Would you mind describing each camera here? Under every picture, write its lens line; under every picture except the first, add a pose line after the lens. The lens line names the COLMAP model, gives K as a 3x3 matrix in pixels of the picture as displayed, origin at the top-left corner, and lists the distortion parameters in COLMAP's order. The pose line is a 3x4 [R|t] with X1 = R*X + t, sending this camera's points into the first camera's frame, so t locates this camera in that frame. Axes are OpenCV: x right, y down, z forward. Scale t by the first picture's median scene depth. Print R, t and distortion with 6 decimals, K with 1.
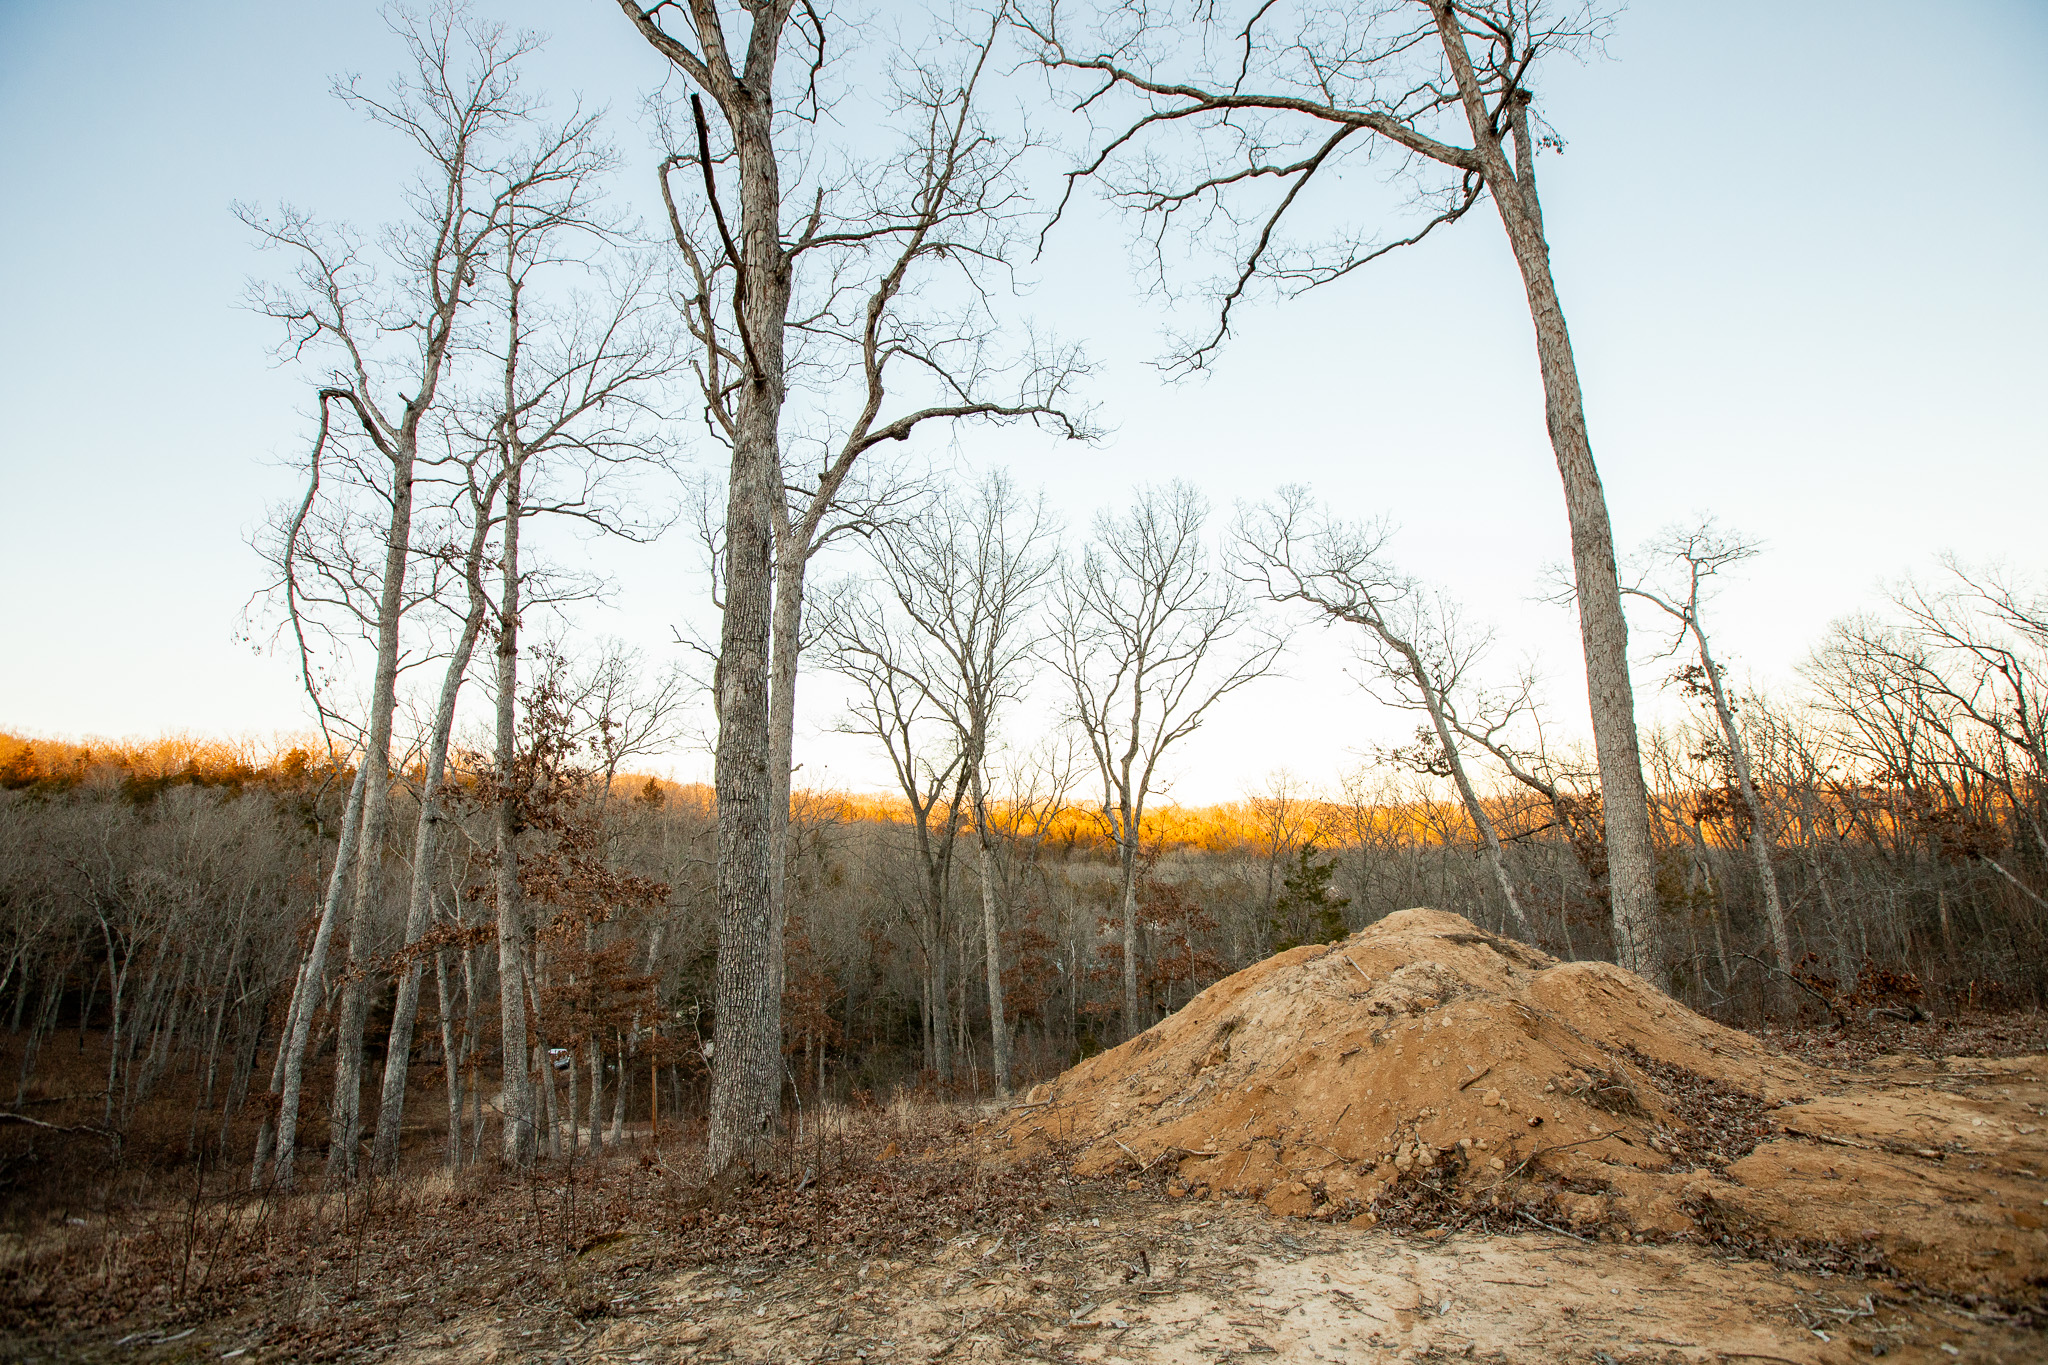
lens RADIAL K [[937.8, 0, 1034.3], [0, 937.8, 685.3], [0, 0, 1]] dist [-0.047387, 0.015121]
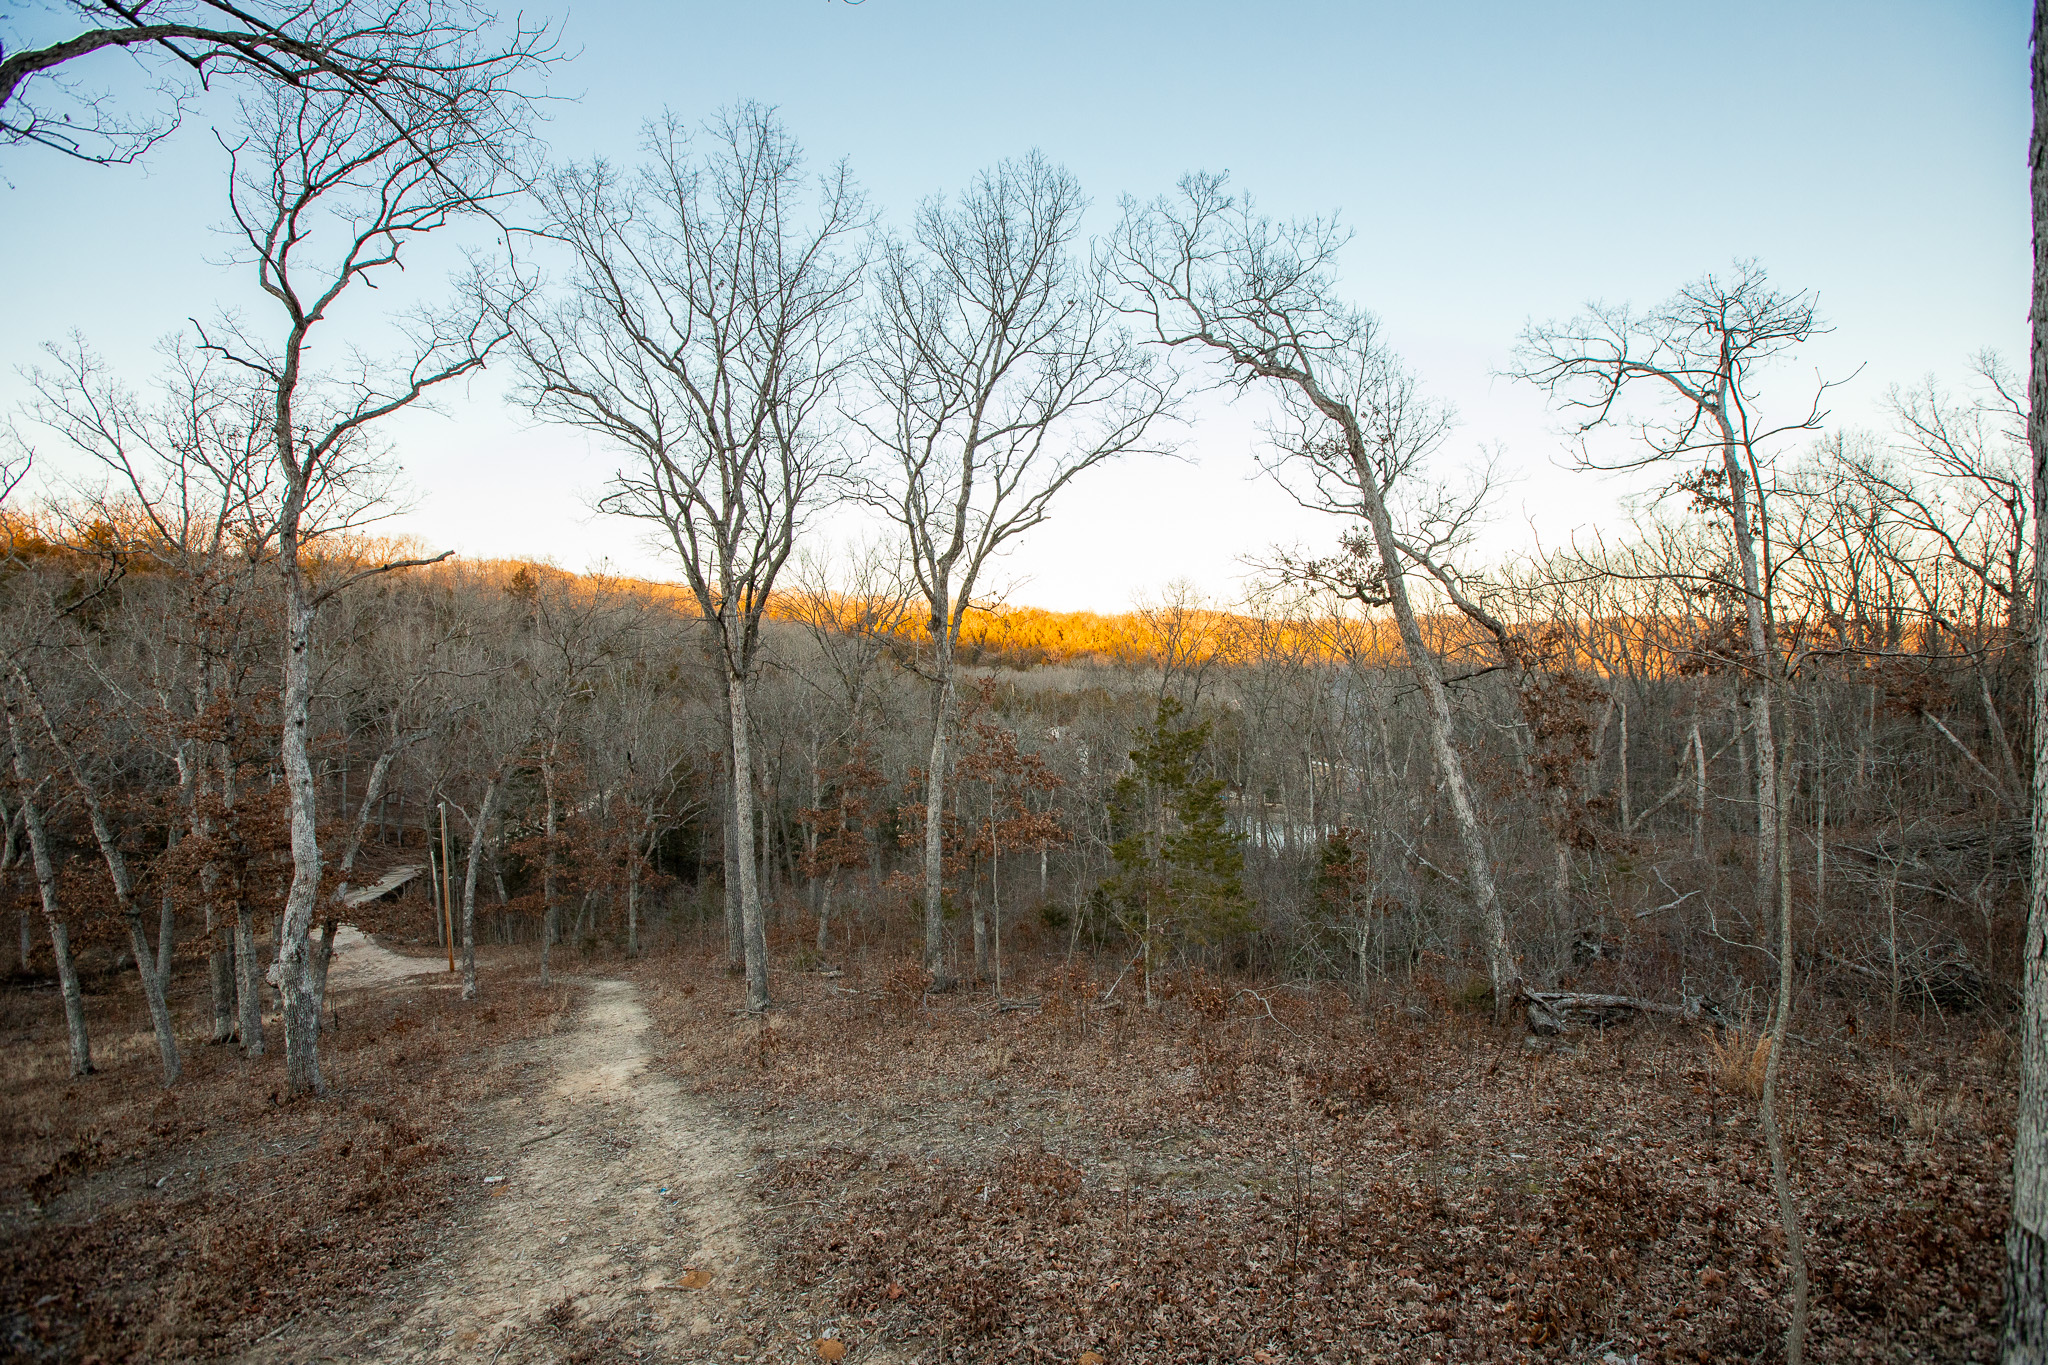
lens RADIAL K [[937.8, 0, 1030.8], [0, 937.8, 683.3], [0, 0, 1]] dist [-0.047387, 0.015121]
pose [[0.995892, 0.028303, 0.086014, 0.115730], [-0.045369, 0.978028, 0.203477, 0.023488], [-0.078365, -0.206543, 0.975294, 0.302463]]
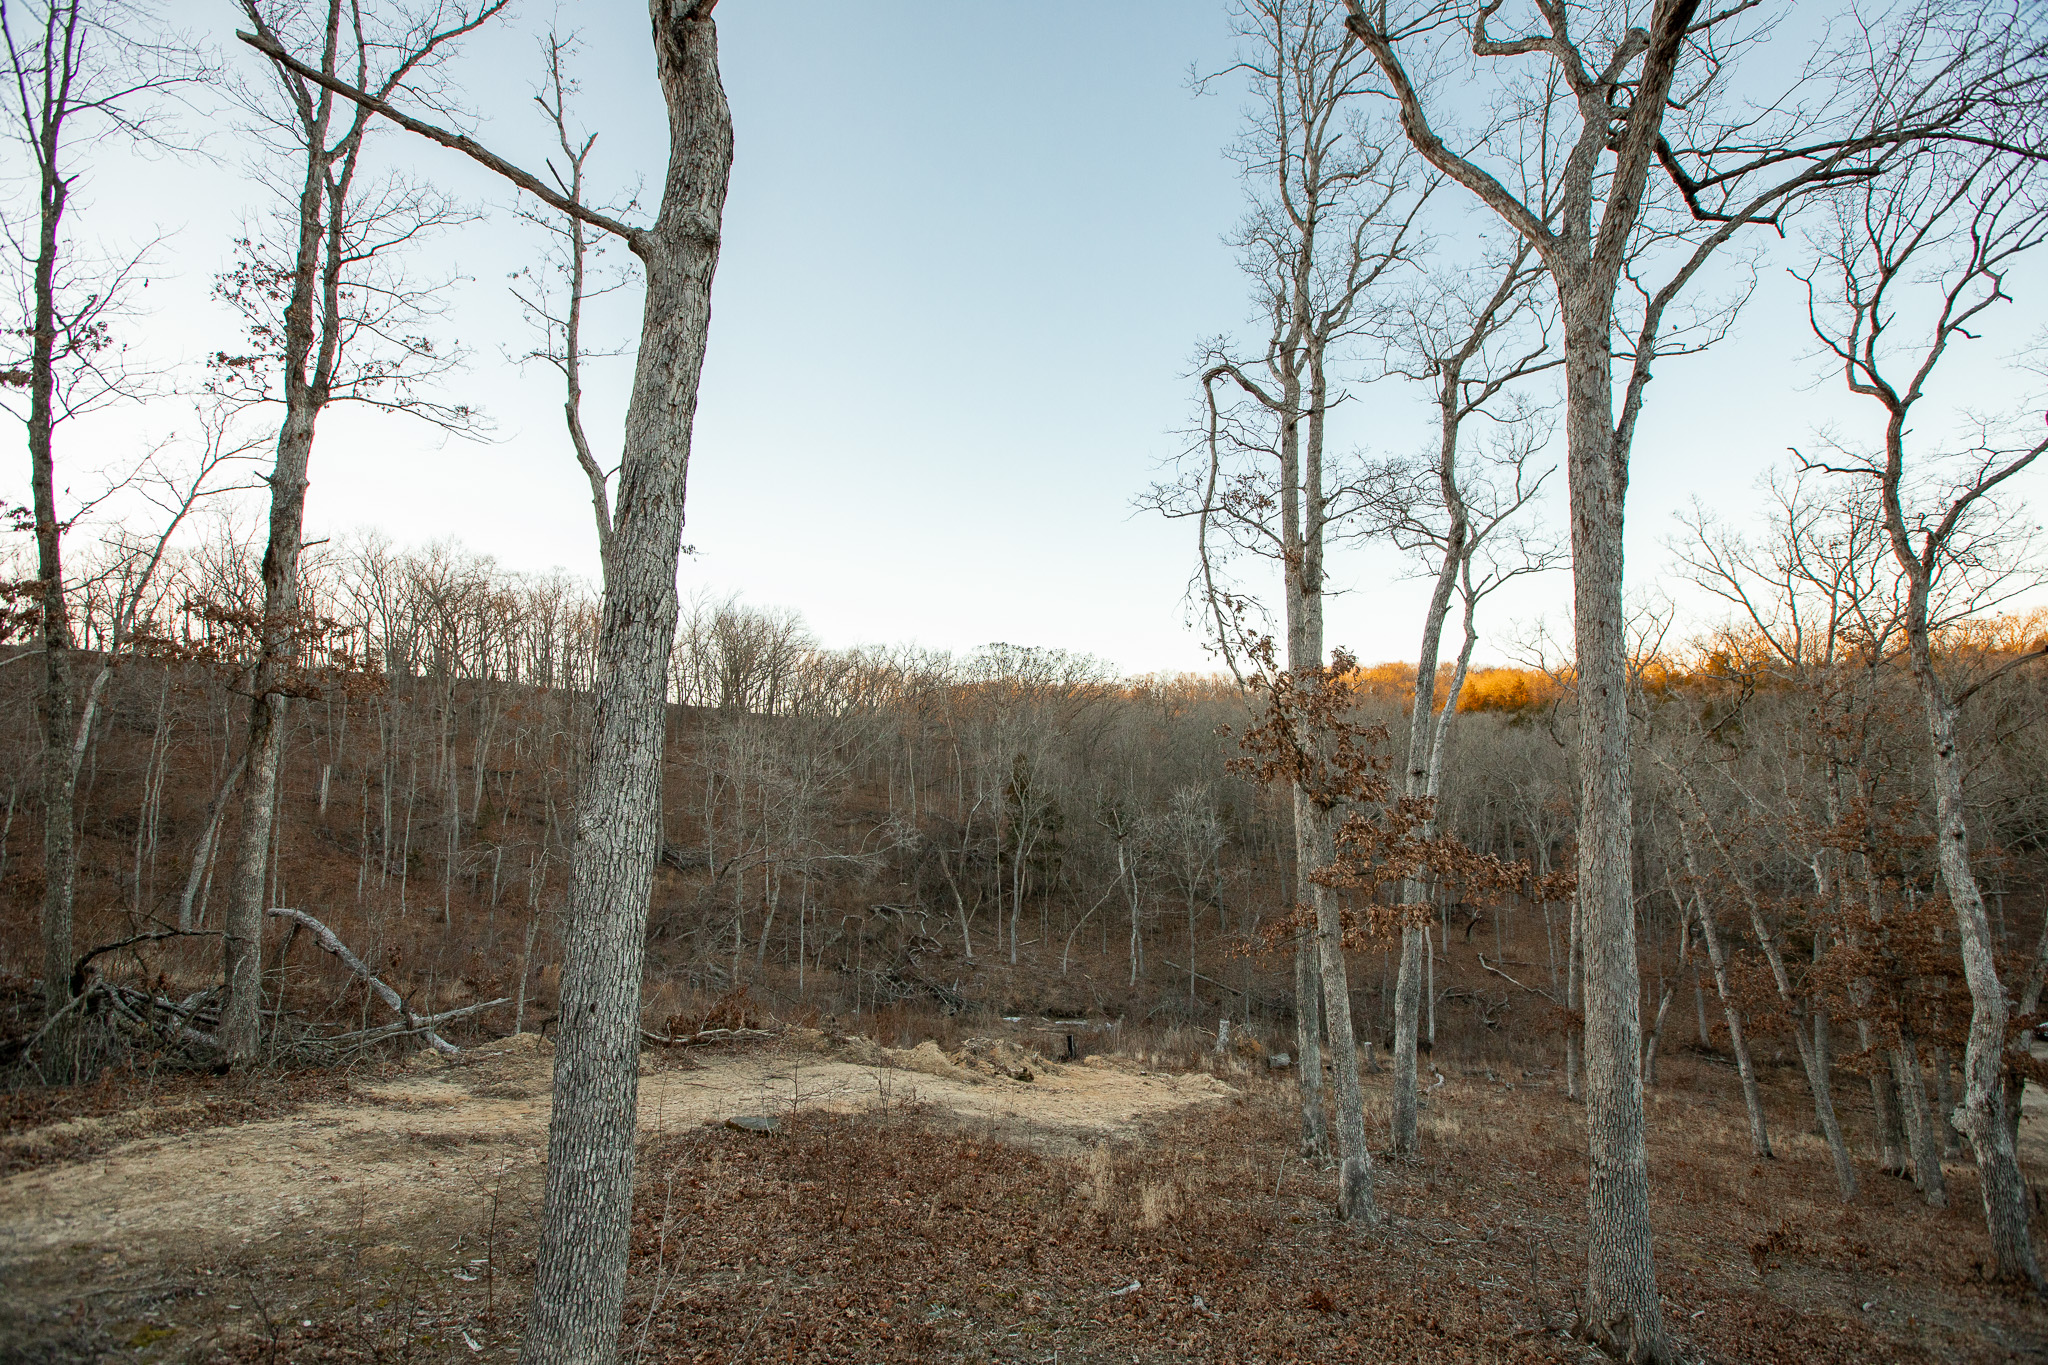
lens RADIAL K [[937.8, 0, 1030.3], [0, 937.8, 682.8], [0, 0, 1]] dist [-0.047387, 0.015121]
pose [[0.207342, -0.098510, -0.973296, 0.105726], [0.206561, 0.976894, -0.054870, 0.021390], [0.956212, -0.189668, 0.222899, 0.296139]]
